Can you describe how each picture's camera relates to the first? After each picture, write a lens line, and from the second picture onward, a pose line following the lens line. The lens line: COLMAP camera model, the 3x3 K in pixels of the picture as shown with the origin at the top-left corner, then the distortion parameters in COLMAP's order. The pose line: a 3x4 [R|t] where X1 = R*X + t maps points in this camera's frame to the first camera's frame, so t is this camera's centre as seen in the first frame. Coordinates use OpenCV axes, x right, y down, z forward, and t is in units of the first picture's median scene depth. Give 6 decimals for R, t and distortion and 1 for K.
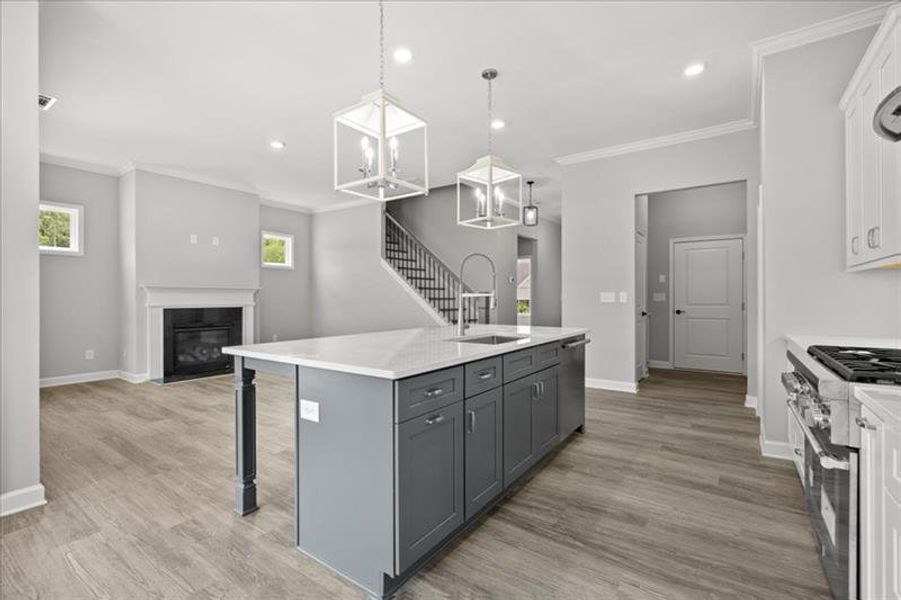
lens RADIAL K [[400.7, 0, 450.5], [0, 400.7, 300.0], [0, 0, 1]] dist [-0.001746, -0.000289]
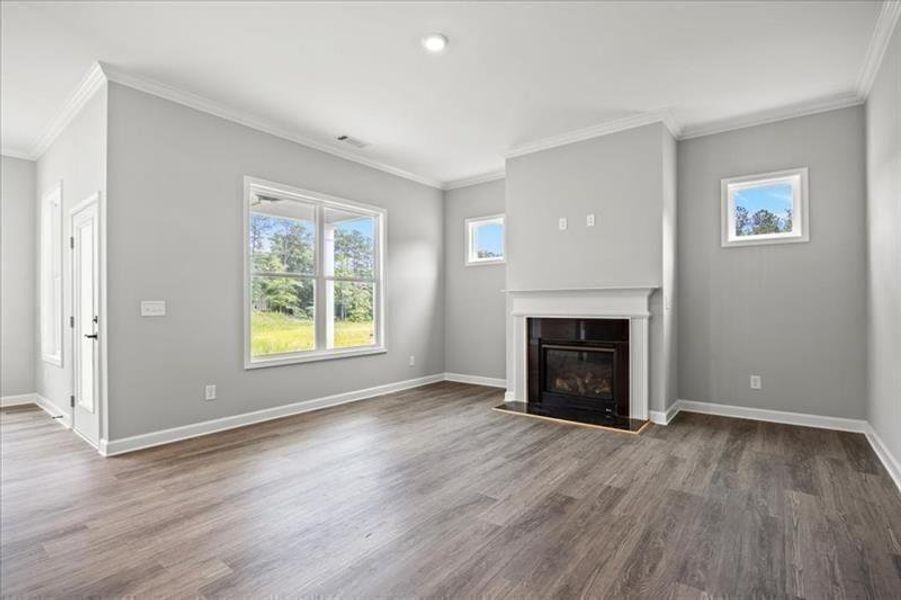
lens RADIAL K [[427.3, 0, 453.0], [0, 427.3, 304.6], [0, 0, 1]] dist [-0.005710, -0.000137]
pose [[-0.037315, 0.000664, -0.999303, 0.177420], [0.002463, 0.999997, 0.000572, -0.006891], [0.999301, -0.002440, -0.037317, 0.988573]]
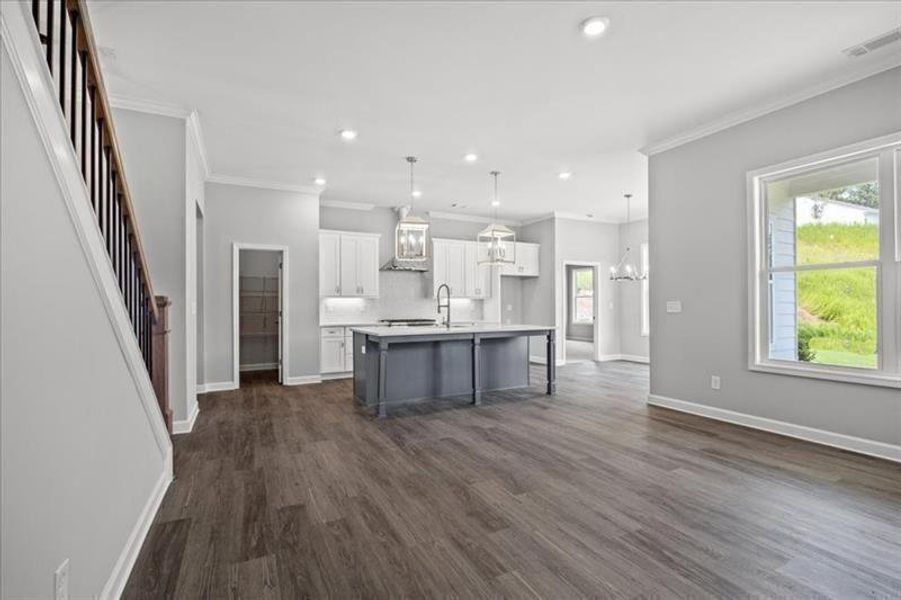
lens RADIAL K [[411.8, 0, 453.0], [0, 411.8, 305.1], [0, 0, 1]] dist [-0.001158, 0.000058]
pose [[-0.888116, 0.007540, 0.459557, -0.488619], [0.007050, 0.999971, -0.002783, -0.006025], [-0.459564, 0.000768, -0.888144, 1.499130]]
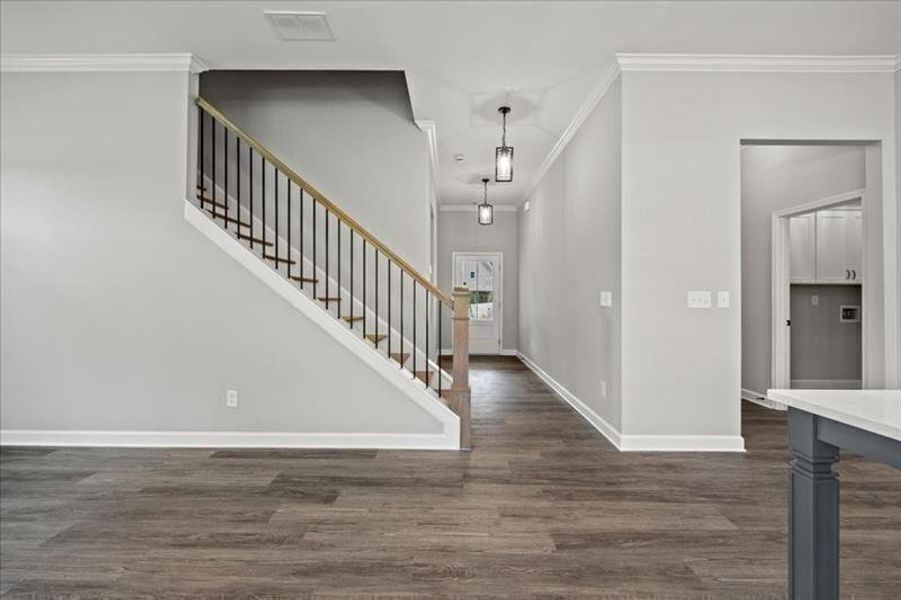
lens RADIAL K [[373.3, 0, 450.5], [0, 373.3, 300.0], [0, 0, 1]] dist [-0.001179, -0.000102]
pose [[0.817576, 0.003155, 0.575812, -0.245751], [-0.003603, 0.999993, -0.000363, -0.004199], [-0.575810, -0.001778, 0.817582, 0.742810]]
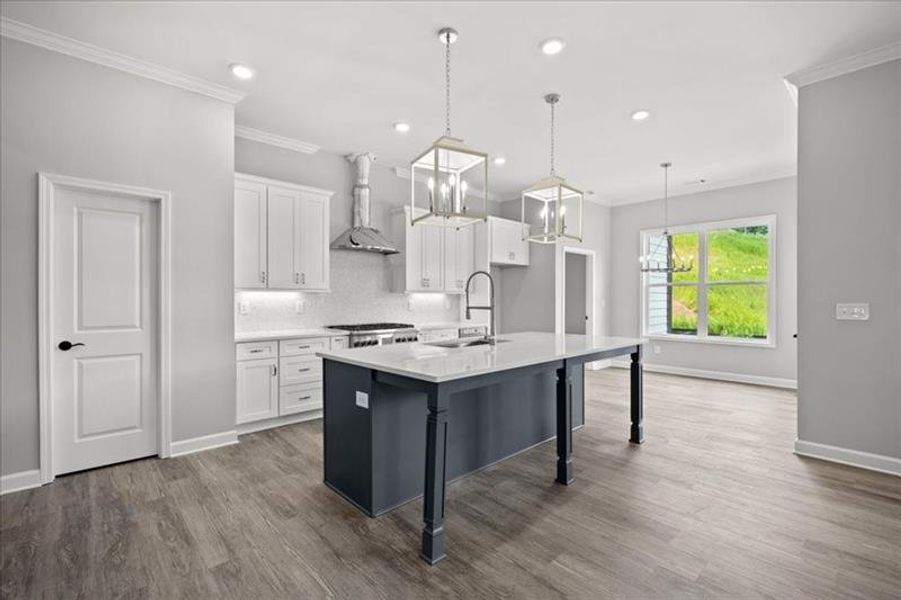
lens RADIAL K [[400.7, 0, 450.5], [0, 400.7, 300.0], [0, 0, 1]] dist [-0.001746, -0.000289]
pose [[-0.979930, 0.000666, 0.199340, -0.042596], [0.001601, 0.999988, 0.004530, -0.021948], [-0.199335, 0.004758, -0.979920, 1.162945]]
